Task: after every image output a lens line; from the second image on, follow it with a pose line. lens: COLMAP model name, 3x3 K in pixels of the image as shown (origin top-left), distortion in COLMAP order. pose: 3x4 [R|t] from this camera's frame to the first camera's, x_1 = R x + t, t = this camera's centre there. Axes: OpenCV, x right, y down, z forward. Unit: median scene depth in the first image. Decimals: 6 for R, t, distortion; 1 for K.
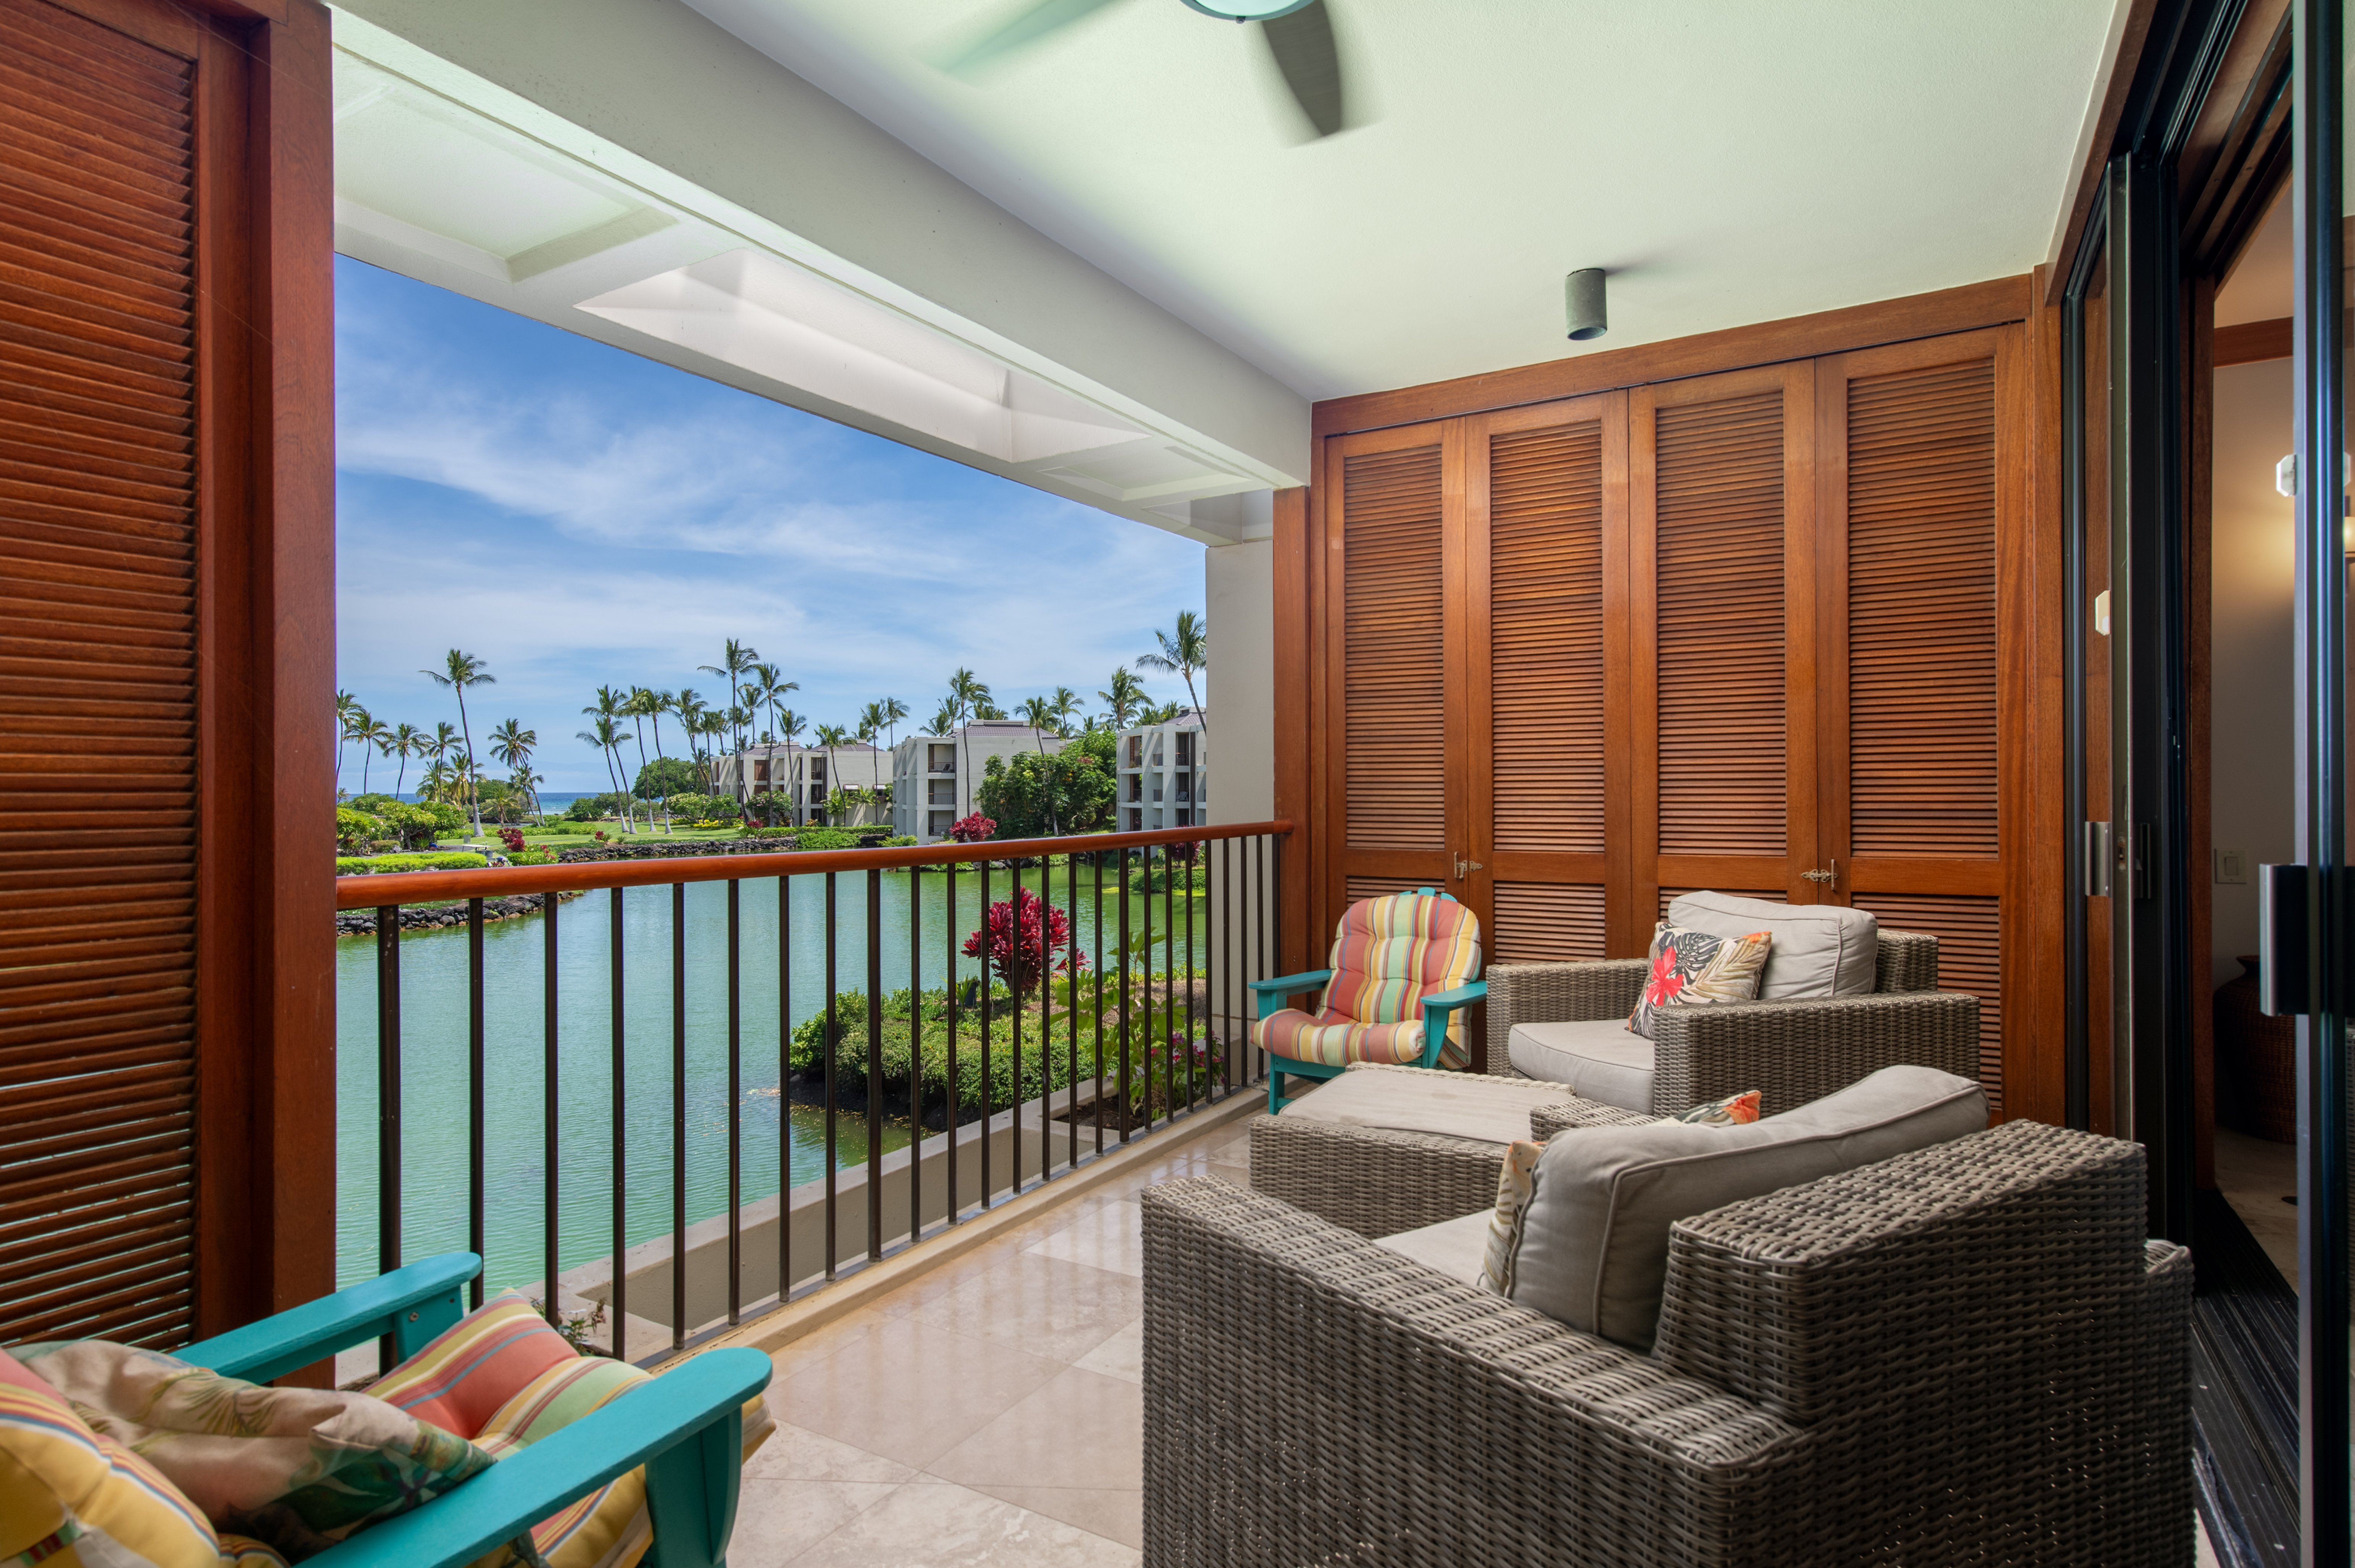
lens RADIAL K [[1196.9, 0, 1165.9], [0, 1196.9, 786.1], [0, 0, 1]] dist [-0.002938, -0.000138]
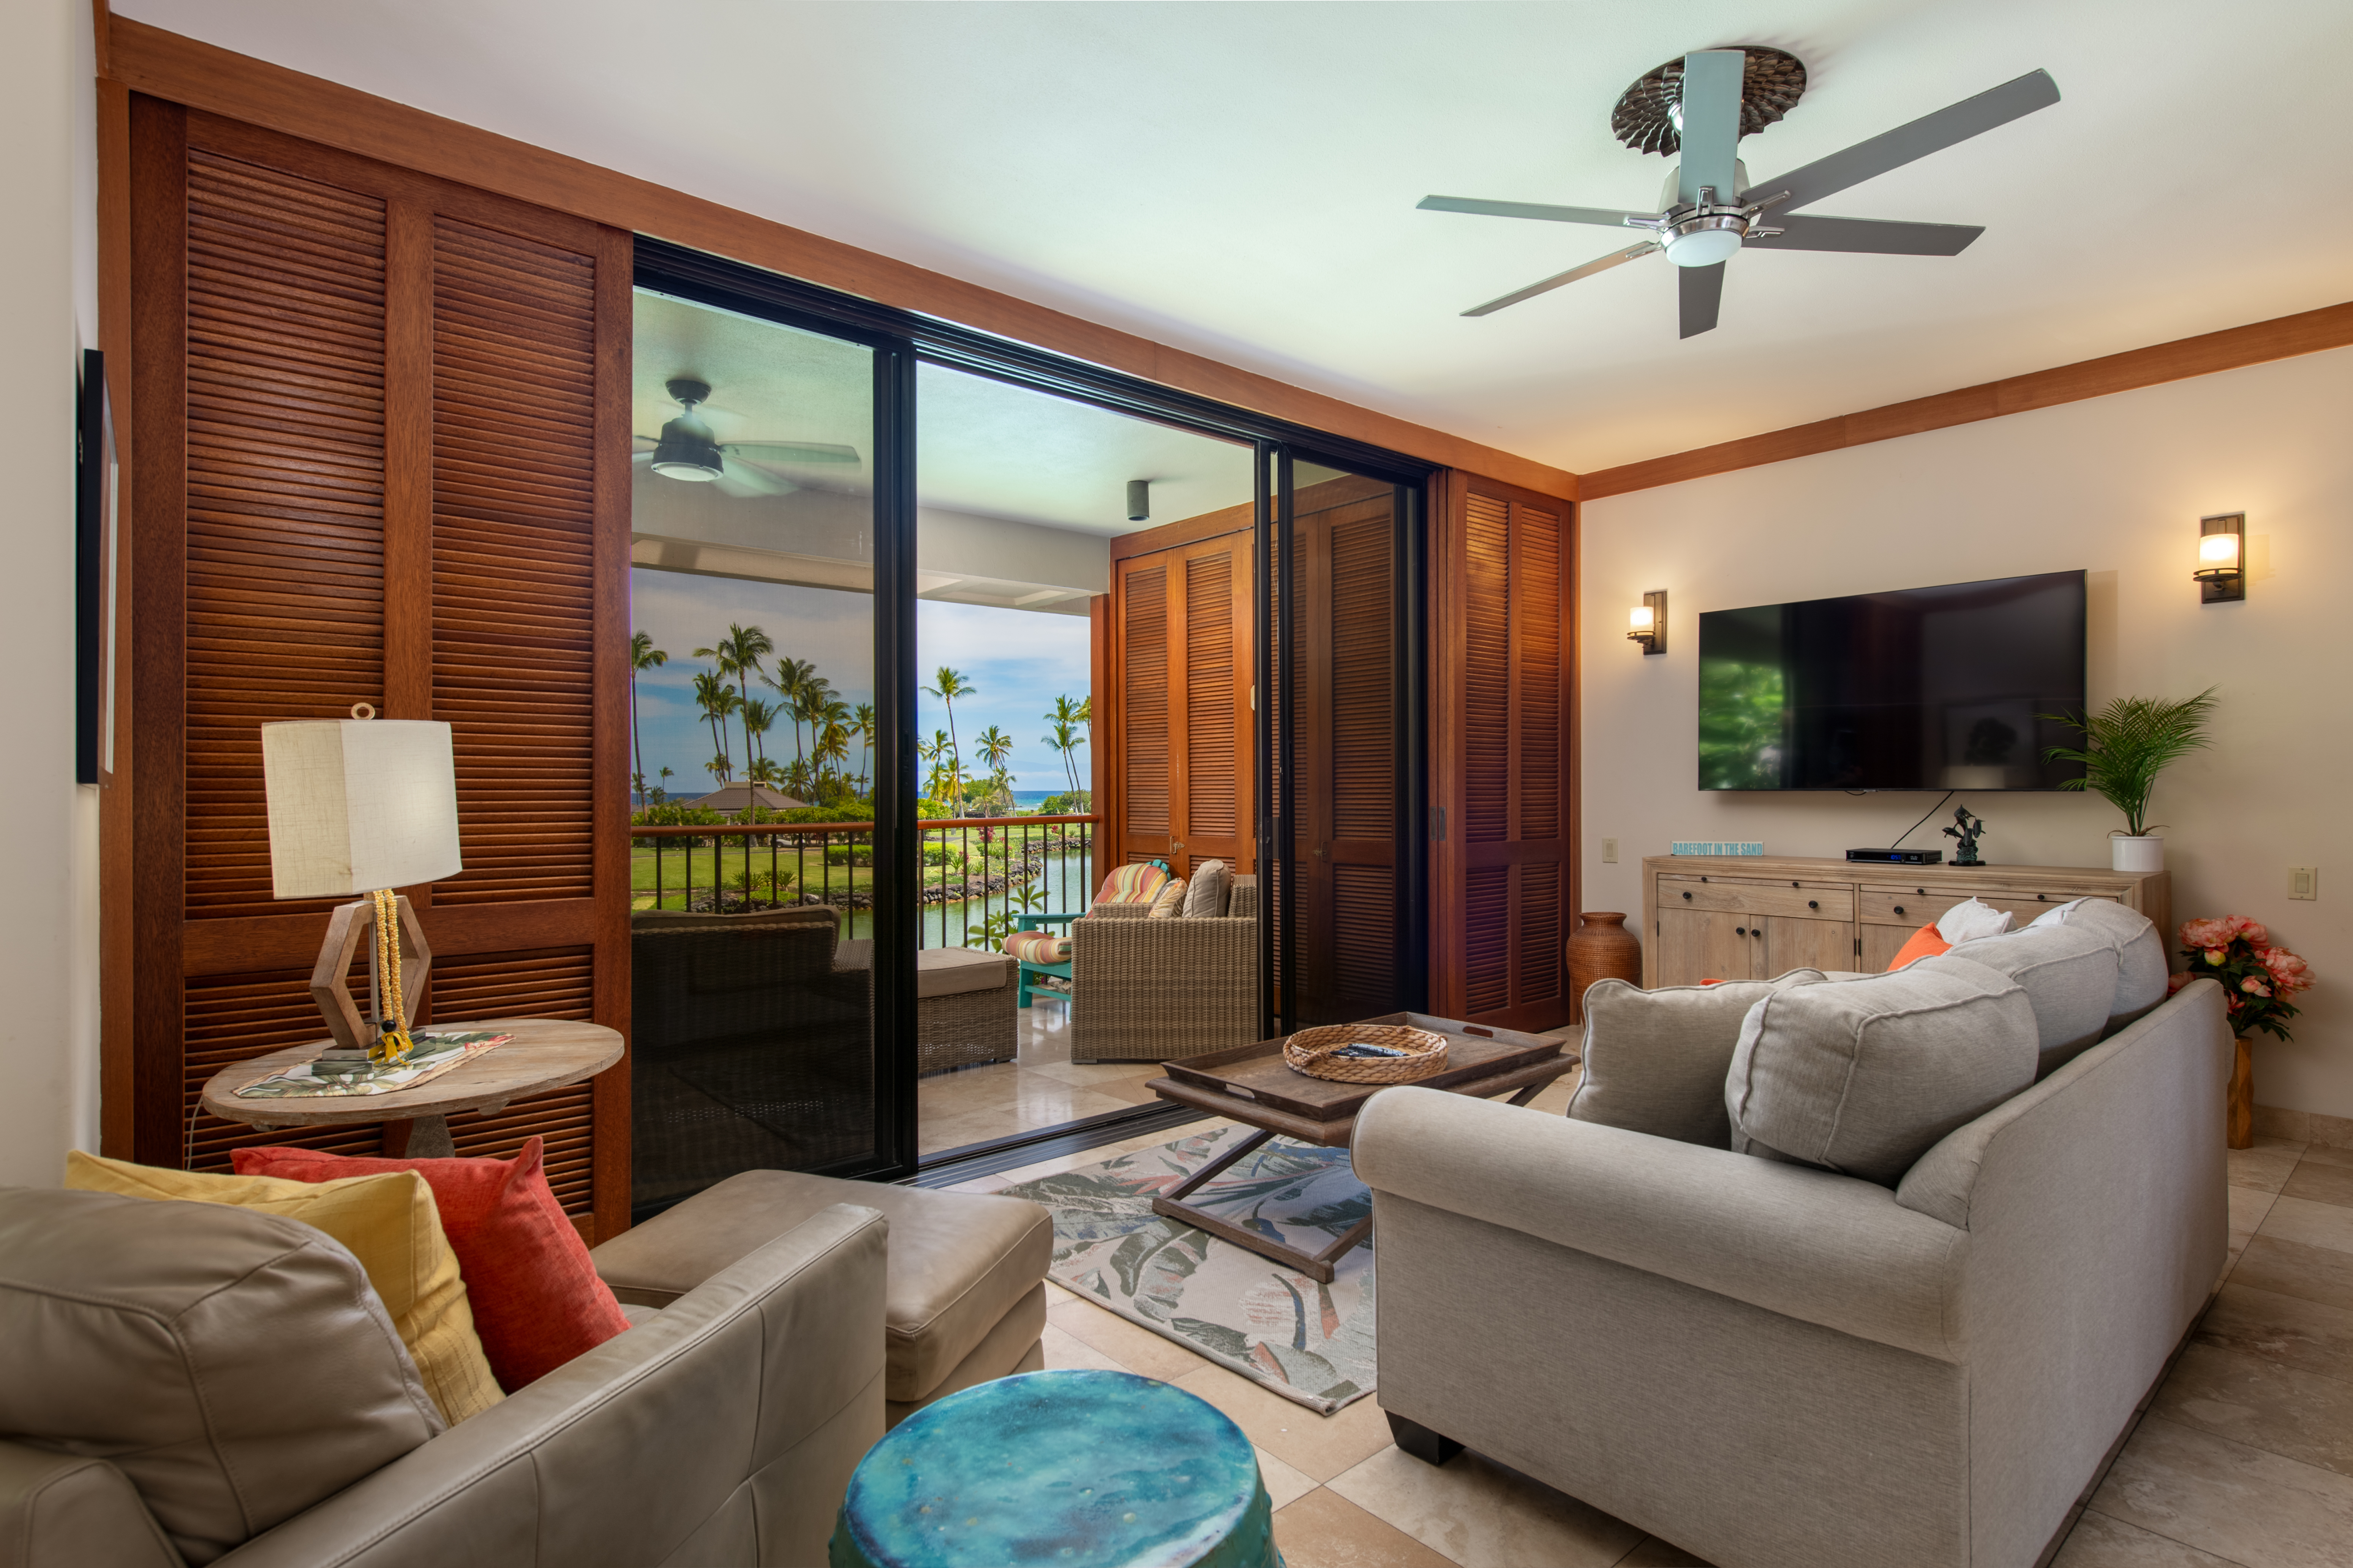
lens RADIAL K [[1195.8, 0, 1164.9], [0, 1195.8, 786.1], [0, 0, 1]] dist [-0.002938, -0.000138]
pose [[0.936500, -0.000480, -0.350667, 0.722527], [0.000897, 0.999999, 0.001027, -0.008136], [0.350666, -0.001276, 0.936500, -0.400010]]
